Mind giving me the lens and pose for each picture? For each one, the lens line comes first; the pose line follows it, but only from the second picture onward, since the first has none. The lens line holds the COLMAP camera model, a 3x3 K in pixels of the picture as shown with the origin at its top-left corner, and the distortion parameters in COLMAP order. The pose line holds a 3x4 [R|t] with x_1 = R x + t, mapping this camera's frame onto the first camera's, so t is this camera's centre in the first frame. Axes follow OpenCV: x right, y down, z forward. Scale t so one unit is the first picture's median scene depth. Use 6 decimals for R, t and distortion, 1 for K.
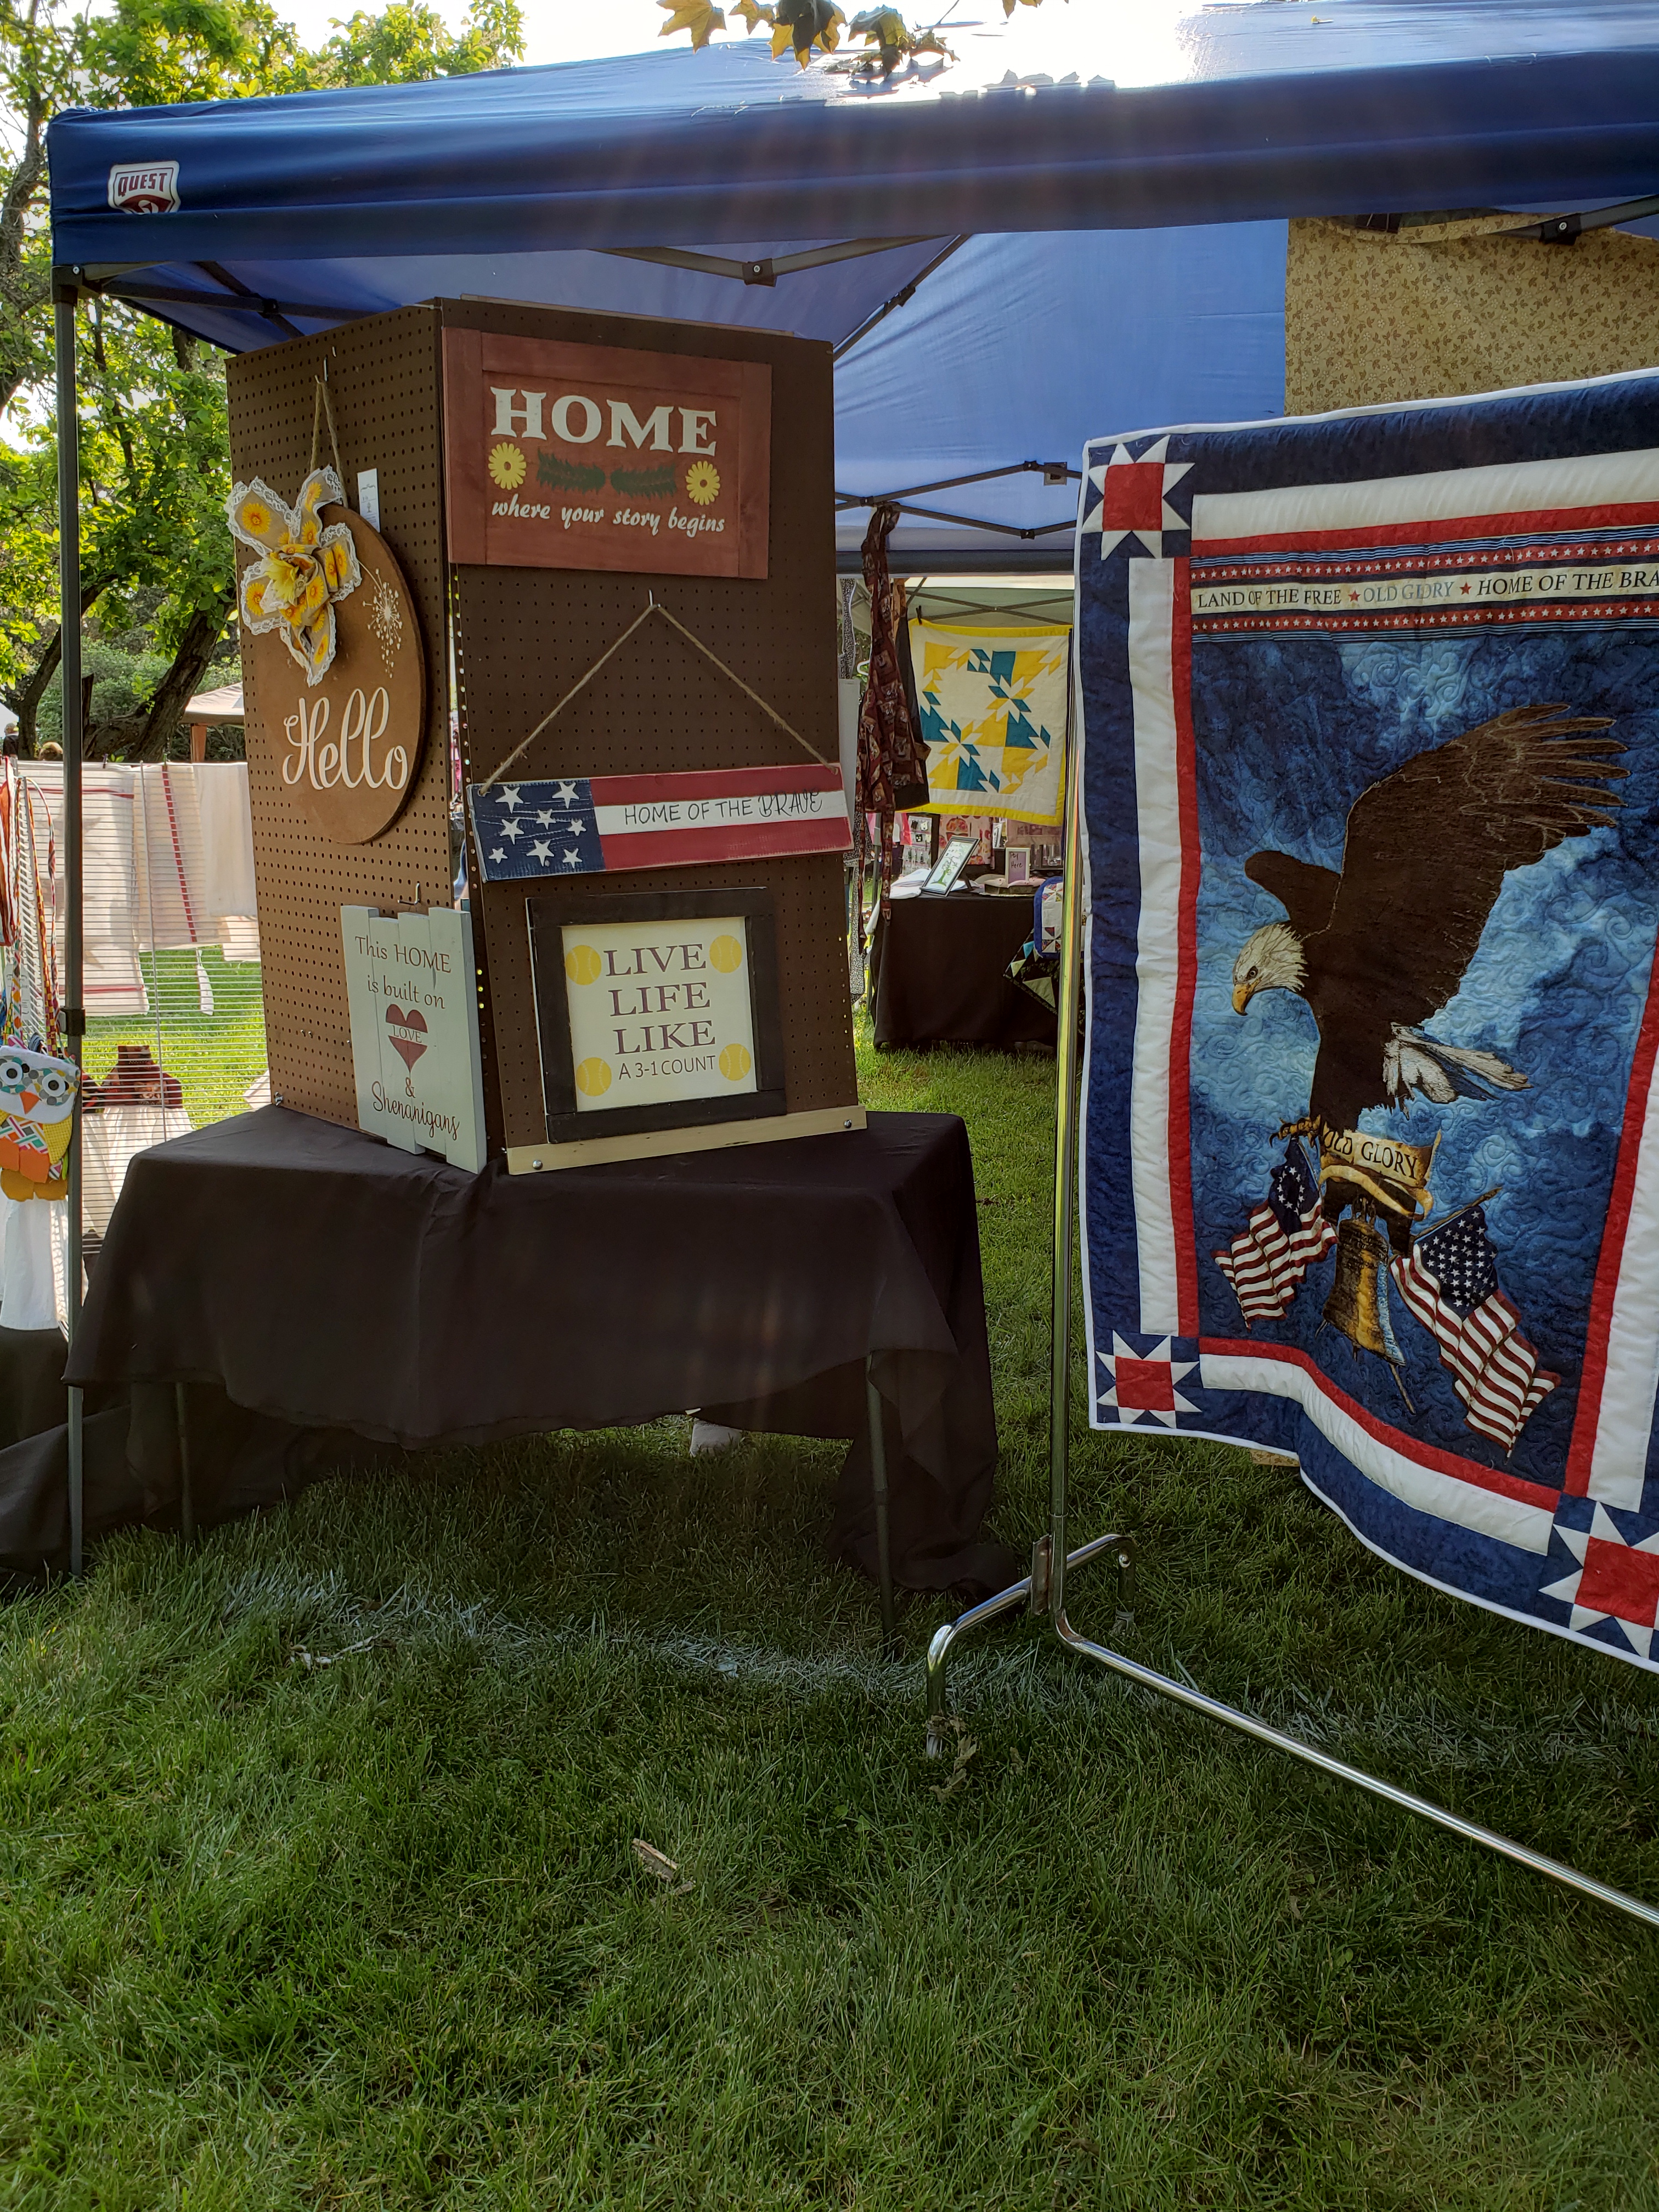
lens RADIAL K [[1670.8, 0, 831.3], [0, 1670.8, 1131.4], [0, 0, 1]] dist [0.207568, -0.523172]
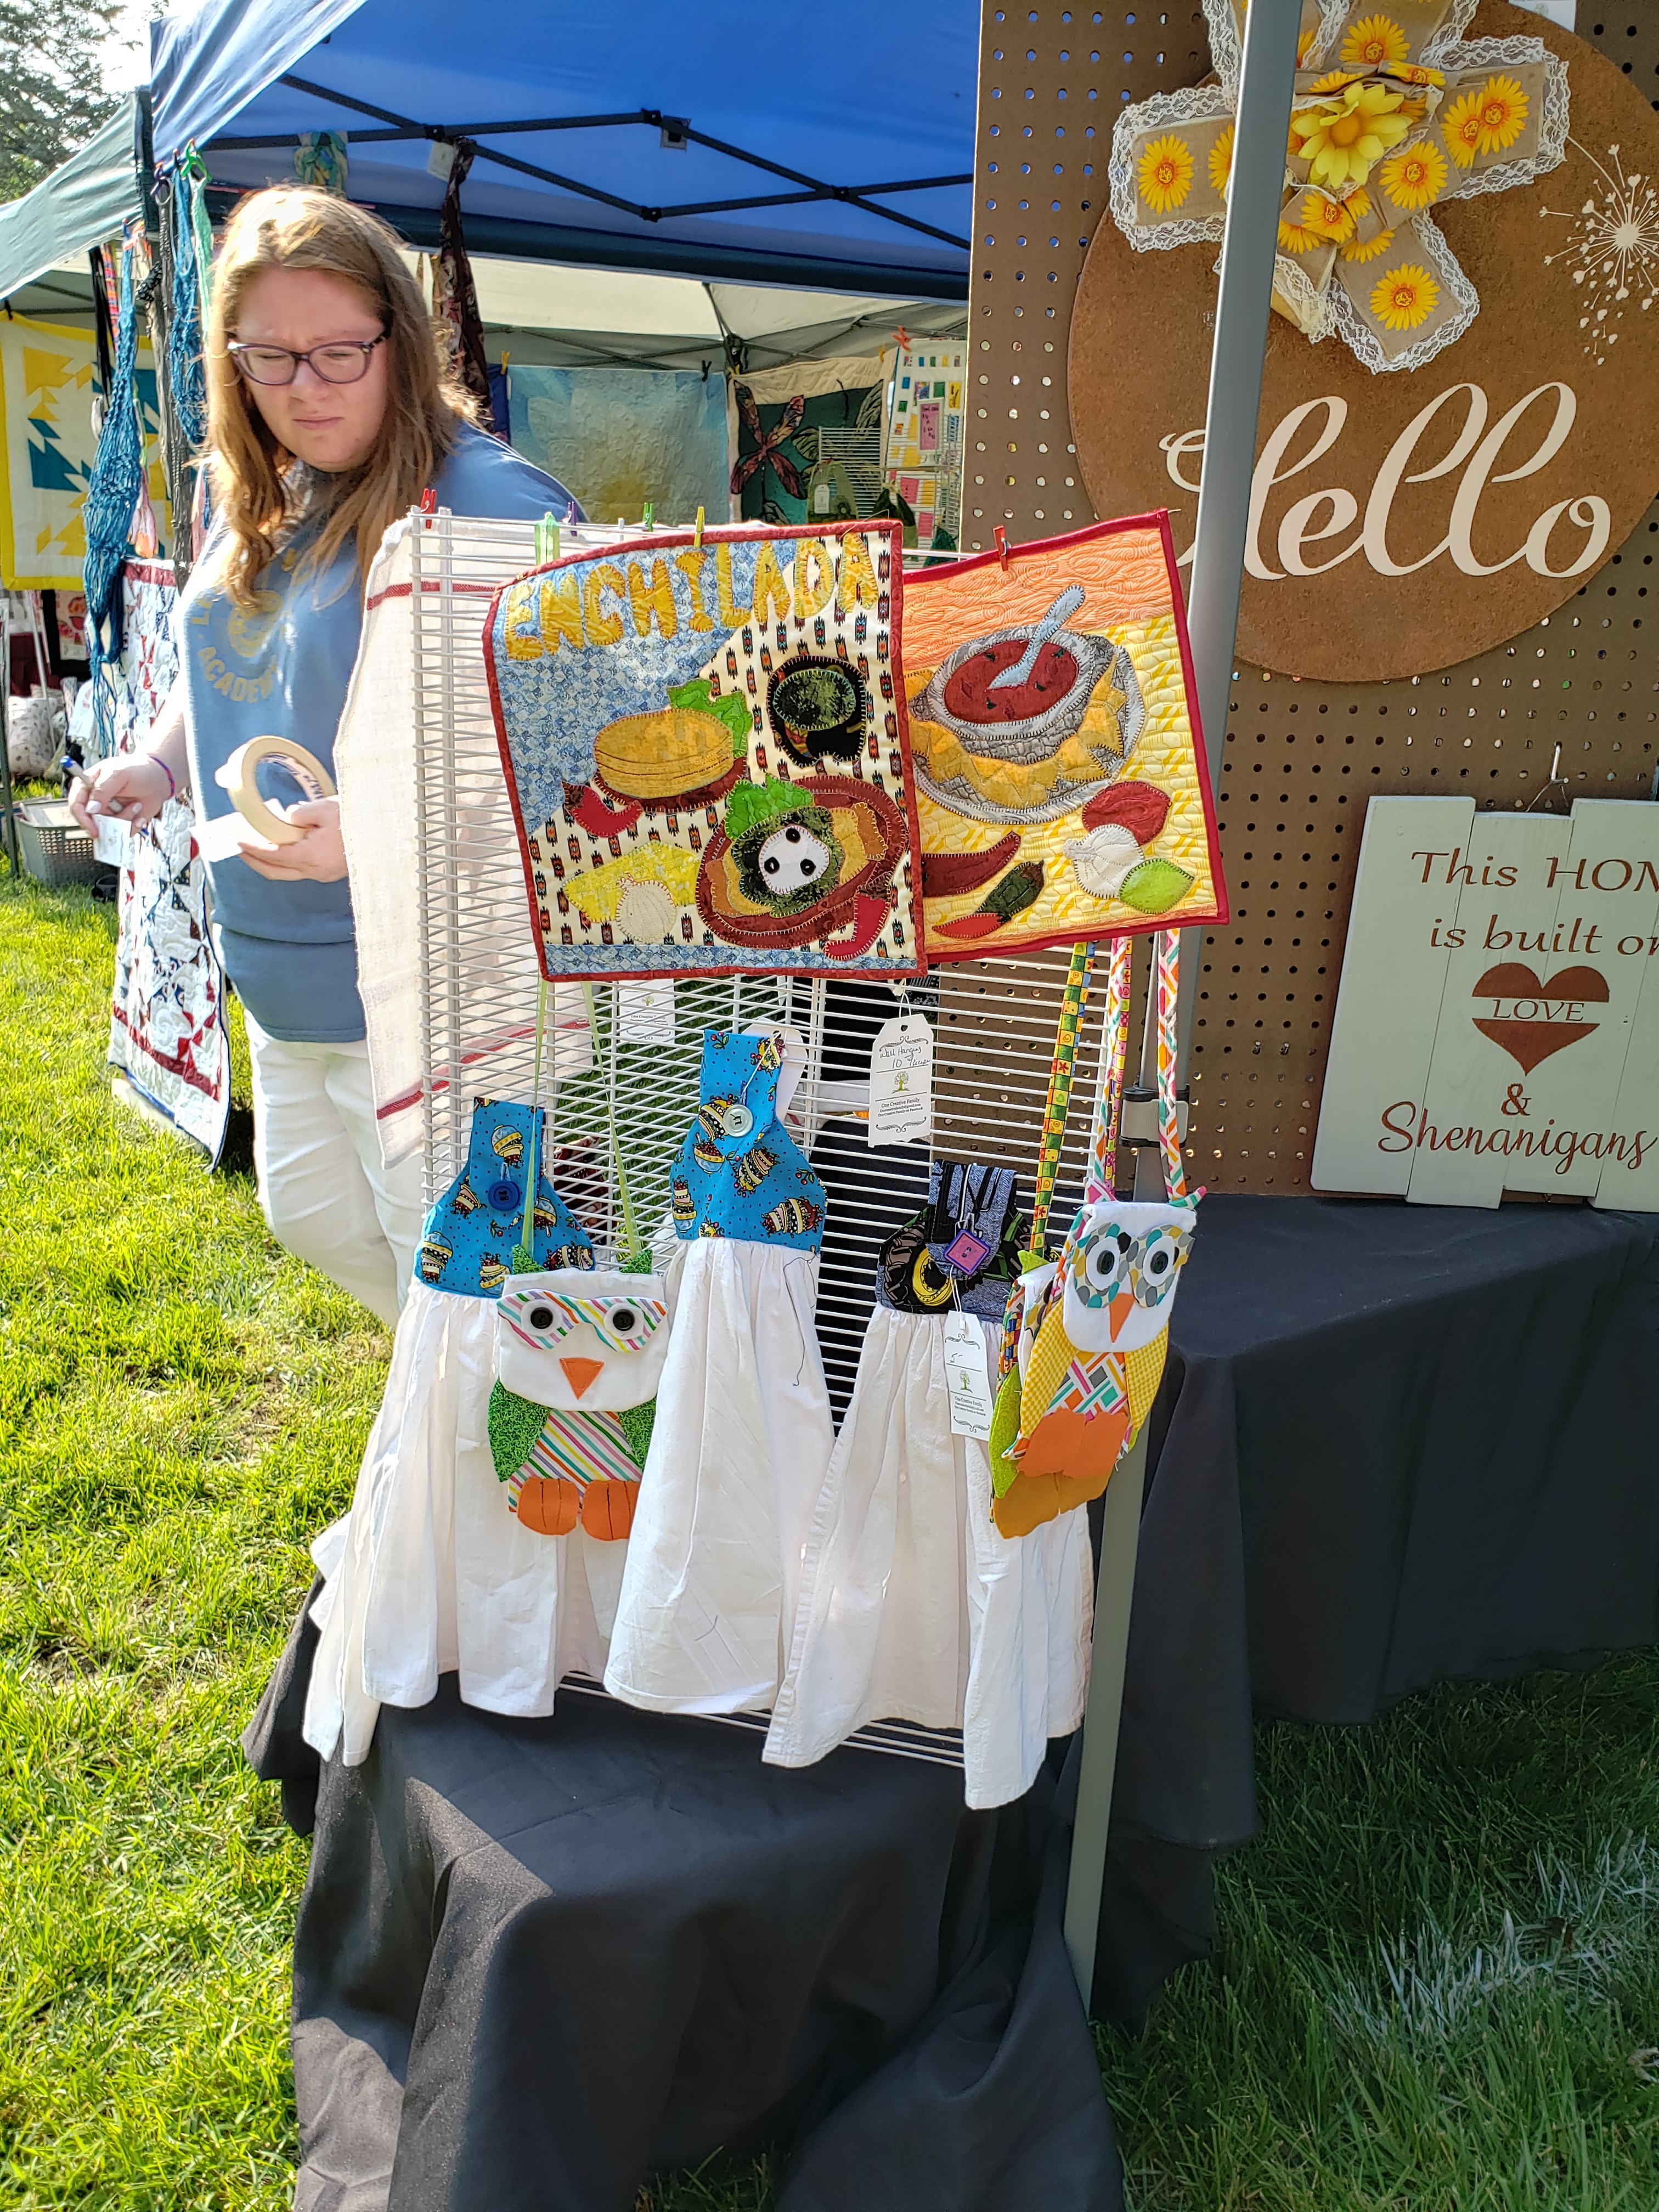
lens RADIAL K [[1708.9, 0, 826.8], [0, 1708.9, 1134.9], [0, 0, 1]] dist [0.004489, -0.001583]
pose [[0.719708, -0.228465, 0.655610, -0.824468], [0.142607, 0.972817, 0.182455, -0.158528], [-0.679473, -0.037819, 0.732725, 0.738681]]
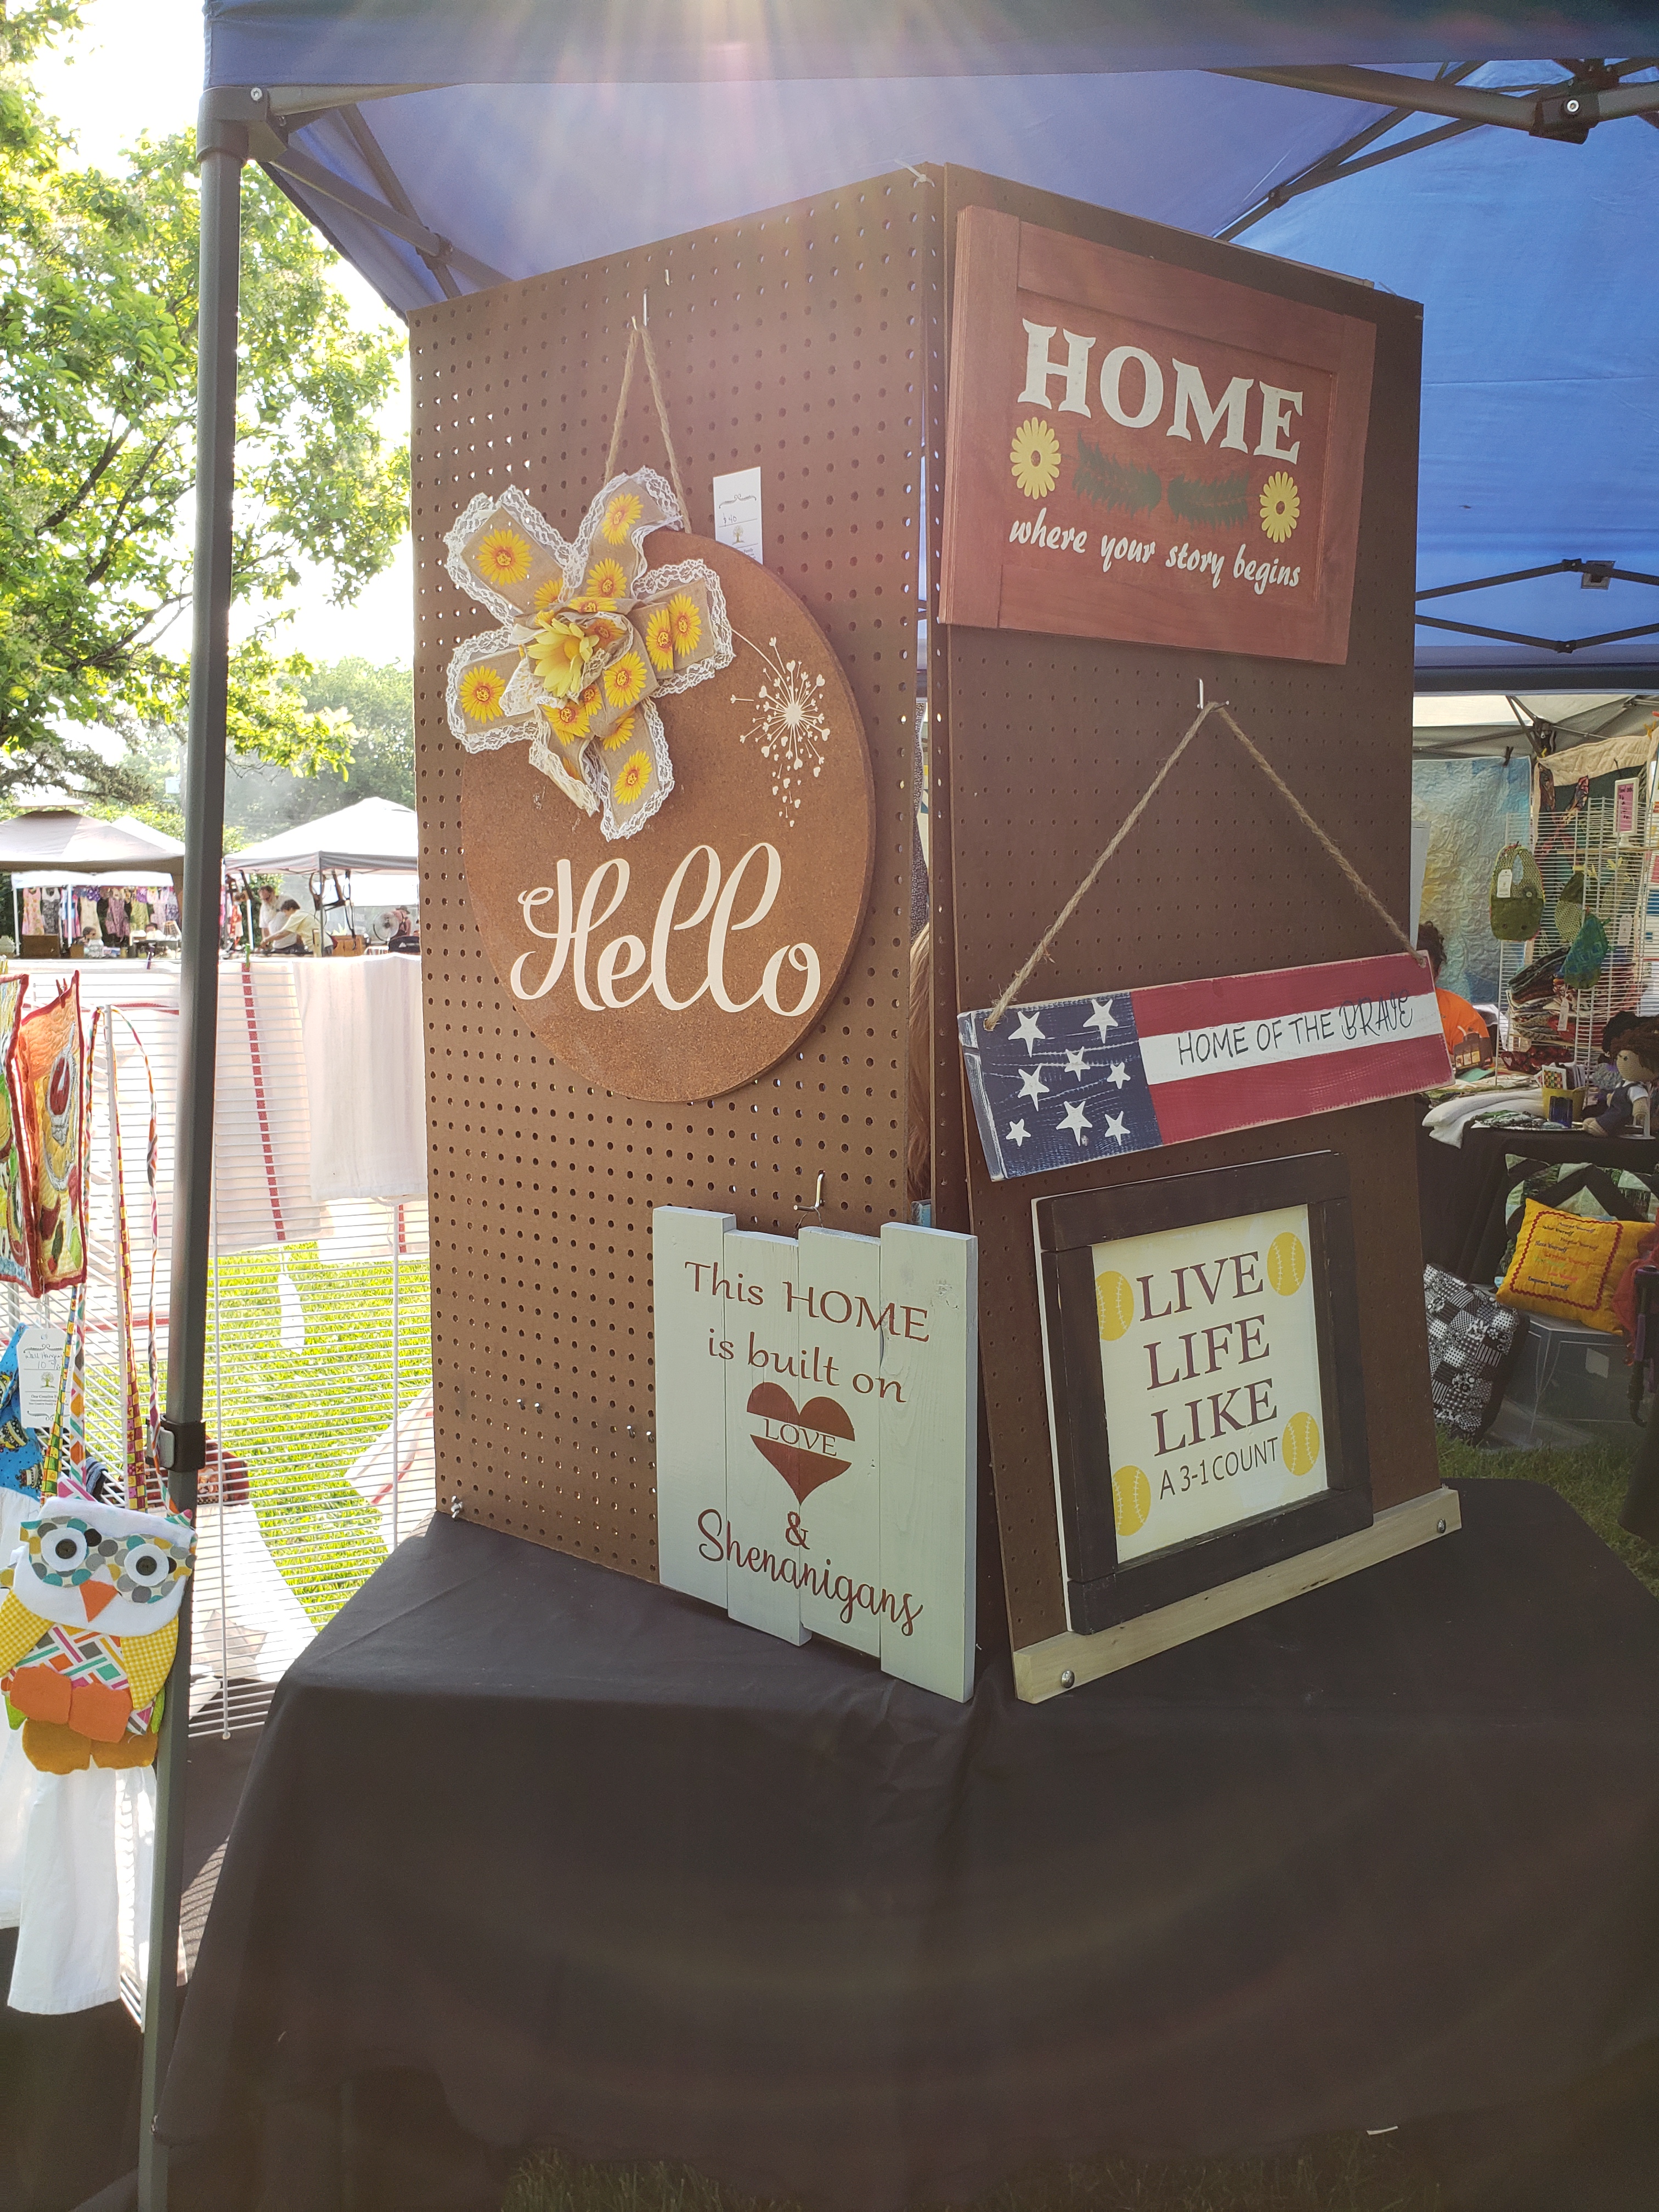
lens RADIAL K [[1698.2, 0, 826.8], [0, 1698.2, 1127.2], [0, 0, 1]] dist [0.198334, -0.486733]
pose [[0.990349, -0.024486, 0.136417, -0.319546], [0.035687, 0.996134, -0.080277, -0.115555], [-0.133924, 0.084371, 0.987394, 0.425759]]
